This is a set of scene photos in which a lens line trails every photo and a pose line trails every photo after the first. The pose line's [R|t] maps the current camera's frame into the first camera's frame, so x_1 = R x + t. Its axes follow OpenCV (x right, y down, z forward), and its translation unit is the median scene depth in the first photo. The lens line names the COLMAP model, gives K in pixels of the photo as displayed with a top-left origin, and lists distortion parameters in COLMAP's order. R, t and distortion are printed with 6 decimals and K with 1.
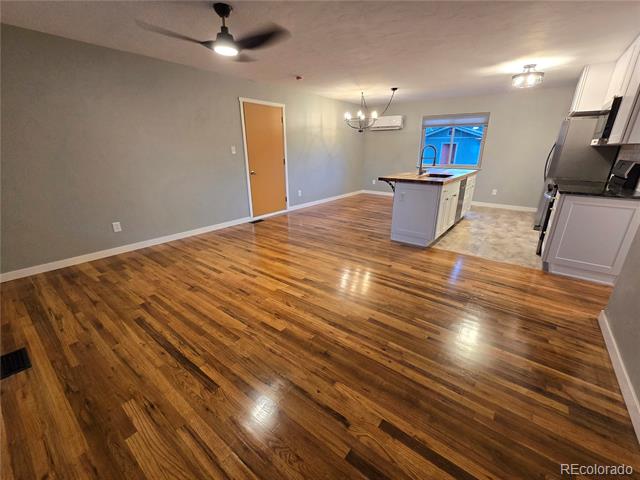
lens RADIAL K [[270.4, 0, 324.8], [0, 270.4, 242.4], [0, 0, 1]] dist [-0.000118, 0.000012]
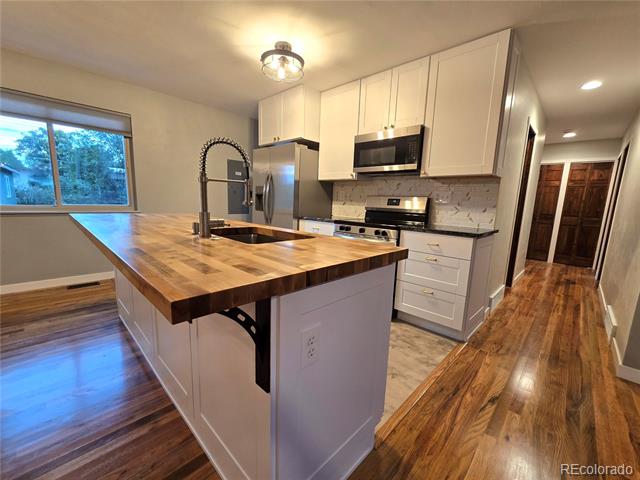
lens RADIAL K [[270.4, 0, 324.8], [0, 270.4, 242.4], [0, 0, 1]] dist [-0.000118, 0.000012]
pose [[0.109356, -0.153177, 0.982129, 0.143272], [0.292161, 0.949365, 0.115536, -0.430838], [-0.950096, 0.274306, 0.148571, 1.496831]]
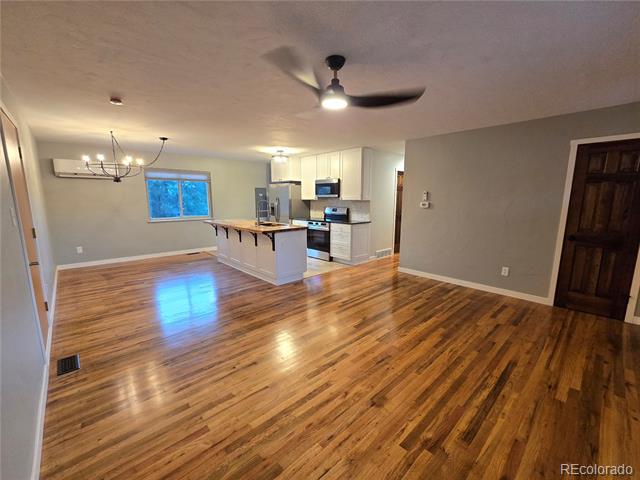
lens RADIAL K [[270.4, 0, 324.8], [0, 270.4, 242.4], [0, 0, 1]] dist [-0.000118, 0.000012]
pose [[0.158195, -0.161738, 0.974071, -1.262522], [0.324590, 0.940186, 0.103396, -0.378424], [-0.932532, 0.299817, 0.201231, 0.967018]]
